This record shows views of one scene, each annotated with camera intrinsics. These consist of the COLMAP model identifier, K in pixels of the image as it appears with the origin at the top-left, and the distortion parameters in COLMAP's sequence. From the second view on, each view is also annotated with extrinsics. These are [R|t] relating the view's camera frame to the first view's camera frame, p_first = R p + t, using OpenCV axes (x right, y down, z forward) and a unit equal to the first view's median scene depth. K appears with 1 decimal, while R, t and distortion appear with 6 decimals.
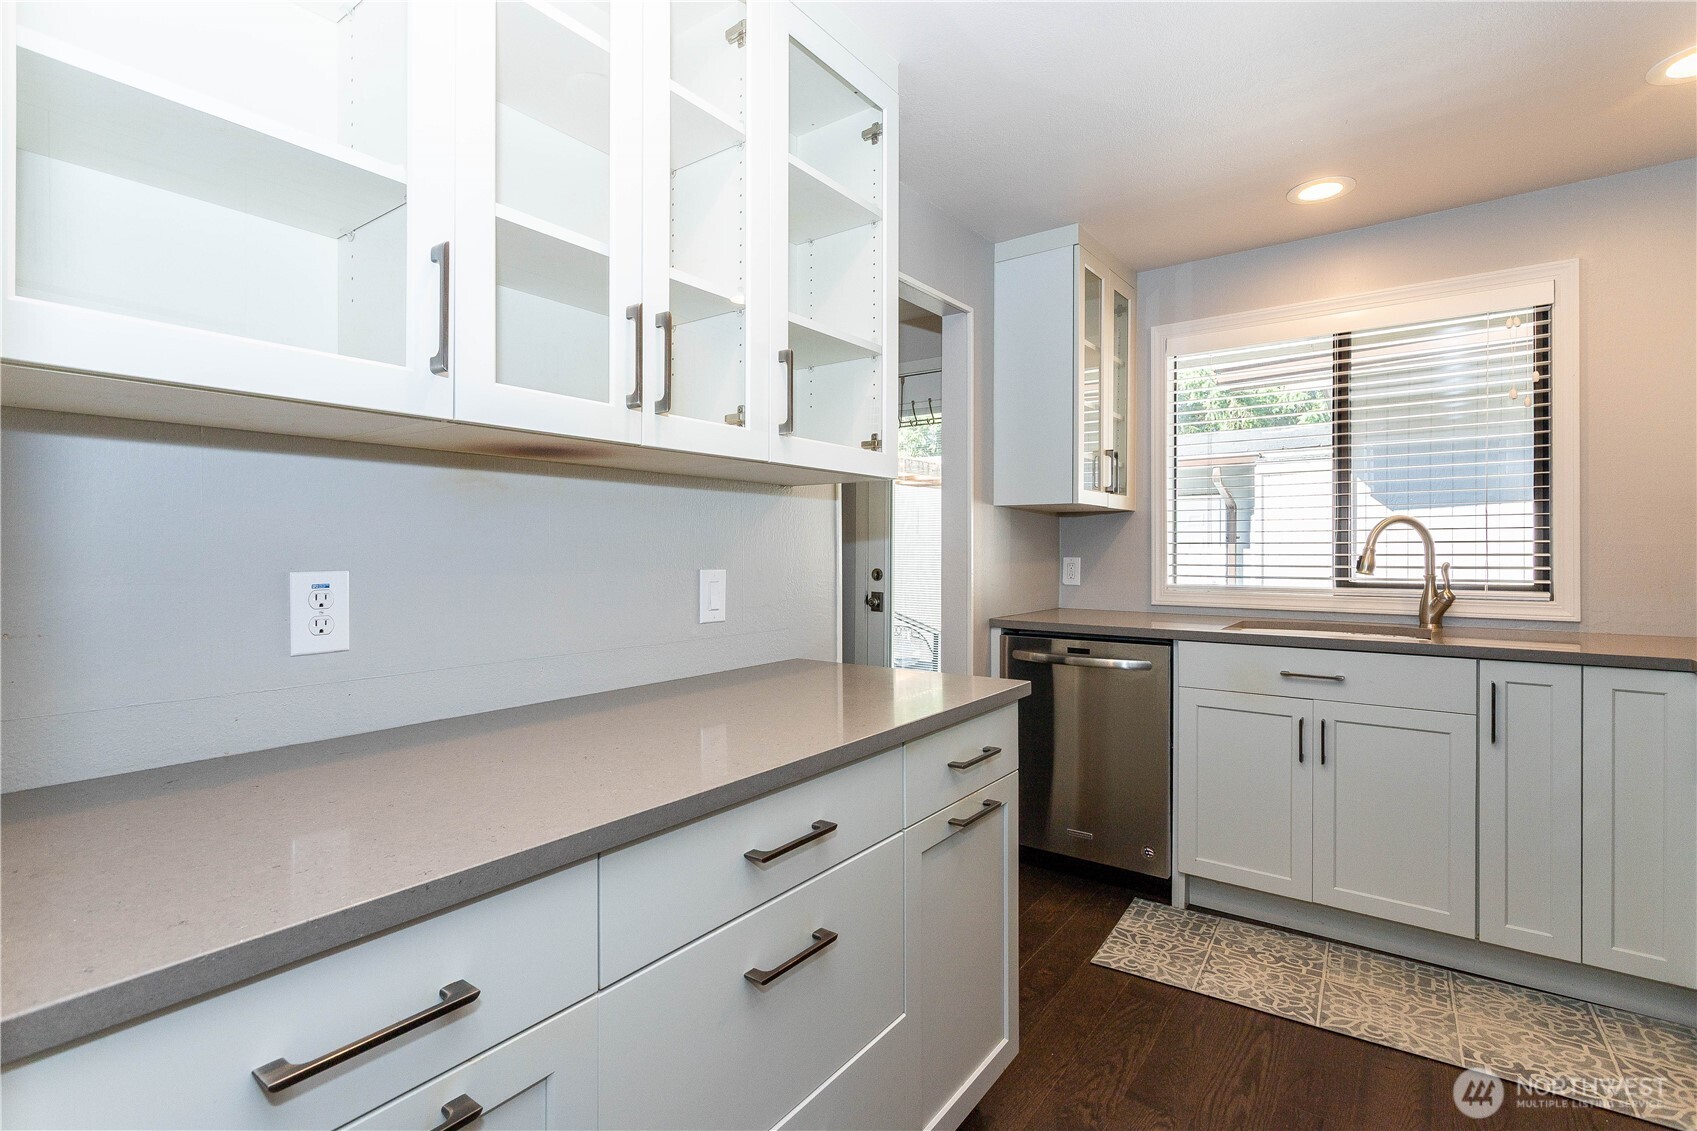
lens RADIAL K [[800.9, 0, 841.5], [0, 800.9, 549.0], [0, 0, 1]] dist [0.002386, 0.001911]
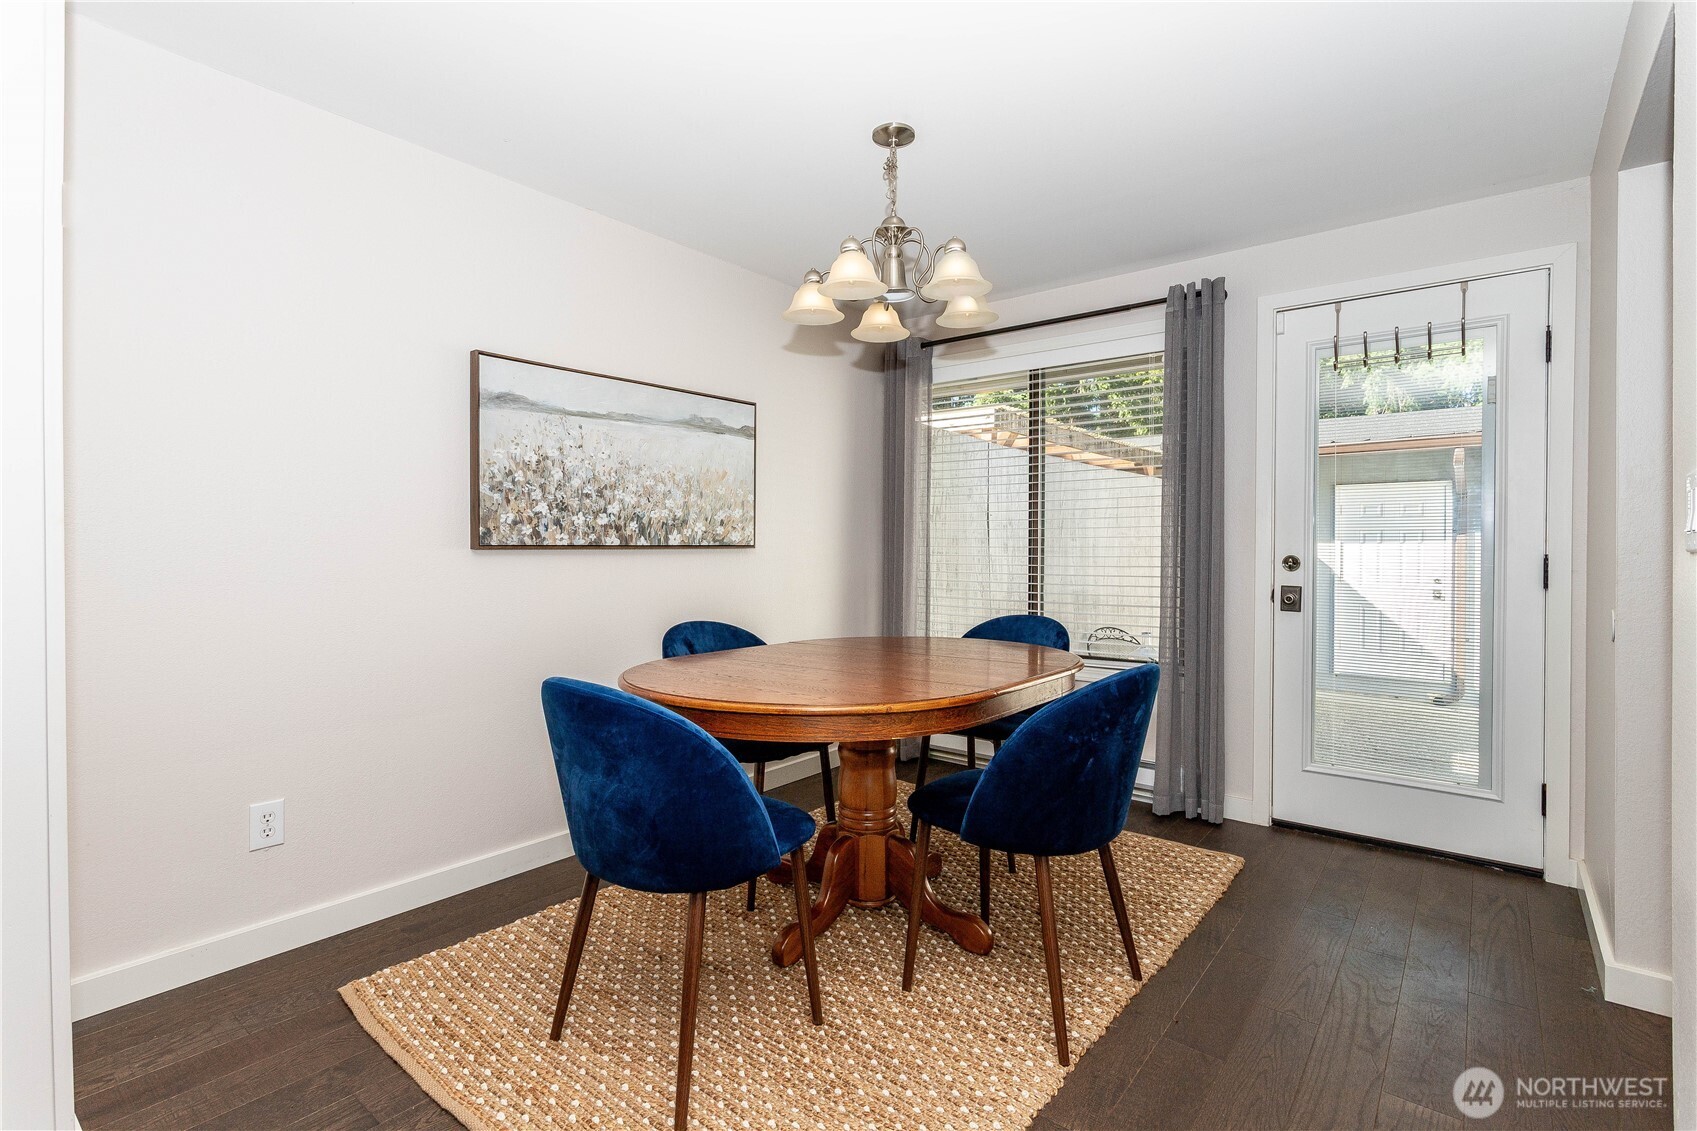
lens RADIAL K [[800.9, 0, 841.5], [0, 800.9, 549.0], [0, 0, 1]] dist [0.002386, 0.001911]
pose [[0.999486, 0.005431, -0.031602, -0.634660], [-0.005386, 0.999984, 0.001499, 0.034227], [0.031610, -0.001328, 0.999499, 0.376348]]
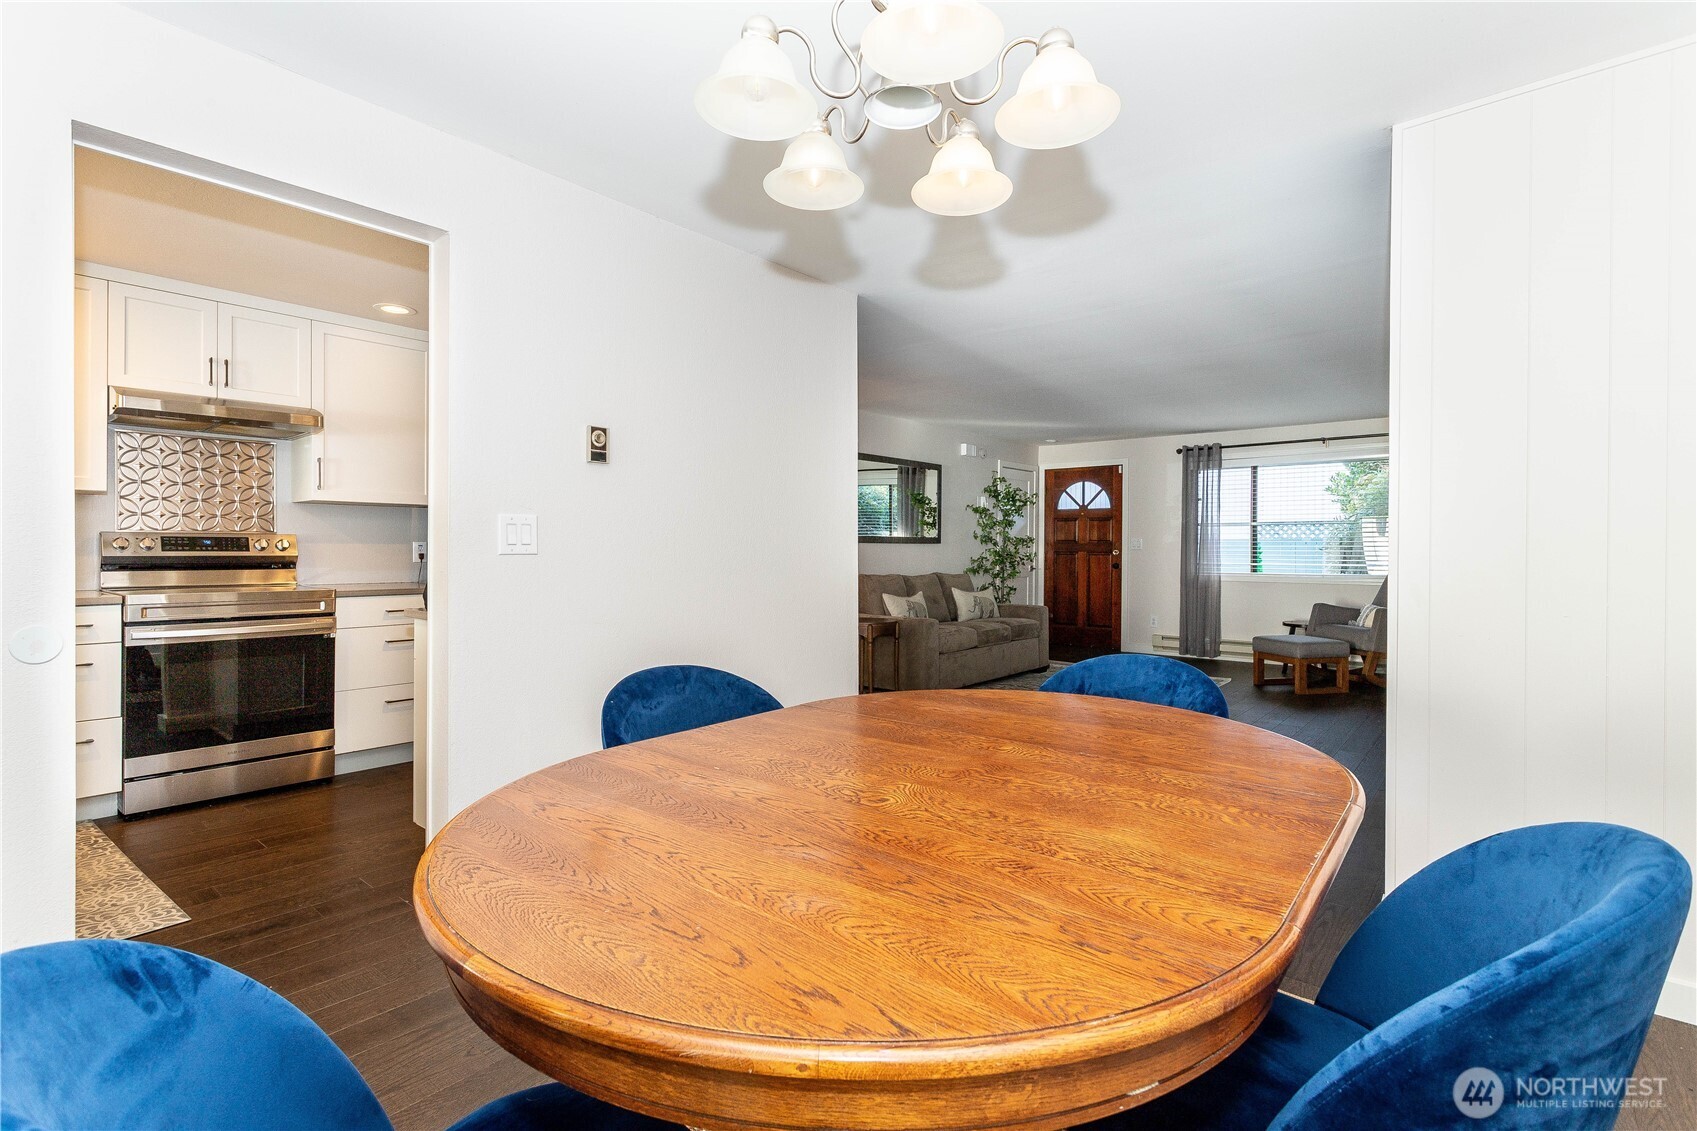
lens RADIAL K [[782.4, 0, 826.3], [0, 782.4, 547.1], [0, 0, 1]] dist [0.001622, 0.000439]
pose [[-0.997712, -0.003848, 0.067498, -0.568368], [-0.004096, 0.999985, -0.003542, 0.025809], [-0.067483, -0.003810, -0.997713, 1.905145]]
